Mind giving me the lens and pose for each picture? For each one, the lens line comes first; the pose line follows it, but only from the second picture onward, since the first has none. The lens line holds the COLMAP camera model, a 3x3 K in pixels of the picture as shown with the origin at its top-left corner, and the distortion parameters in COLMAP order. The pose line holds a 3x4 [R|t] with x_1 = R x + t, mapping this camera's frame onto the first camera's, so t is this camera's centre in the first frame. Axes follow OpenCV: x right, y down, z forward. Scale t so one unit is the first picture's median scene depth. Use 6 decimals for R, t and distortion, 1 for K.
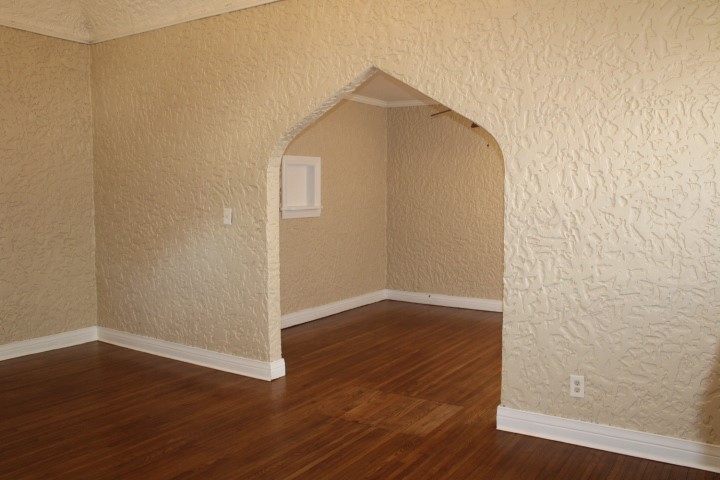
lens RADIAL K [[632.7, 0, 360.0], [0, 632.7, 240.0], [0, 0, 1]] dist [-0.156530, 0.153433]
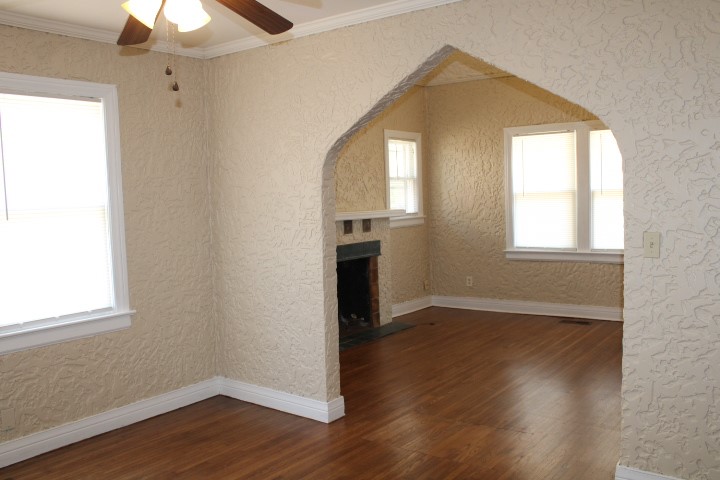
lens RADIAL K [[632.7, 0, 360.0], [0, 632.7, 240.0], [0, 0, 1]] dist [-0.156530, 0.153433]
pose [[-0.996946, 0.026706, 0.073390, 0.111163], [0.037419, 0.988169, 0.148732, -0.179748], [-0.068550, 0.151024, -0.986150, 2.199814]]
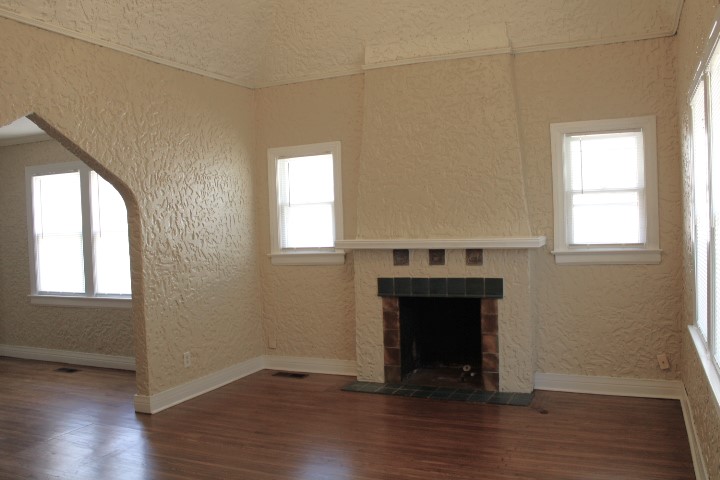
lens RADIAL K [[632.7, 0, 360.0], [0, 632.7, 240.0], [0, 0, 1]] dist [-0.156530, 0.153433]
pose [[-0.149622, -0.026988, 0.988375, -1.201972], [0.111808, 0.992754, 0.044033, -0.072331], [-0.982401, 0.117096, -0.145520, 0.771328]]
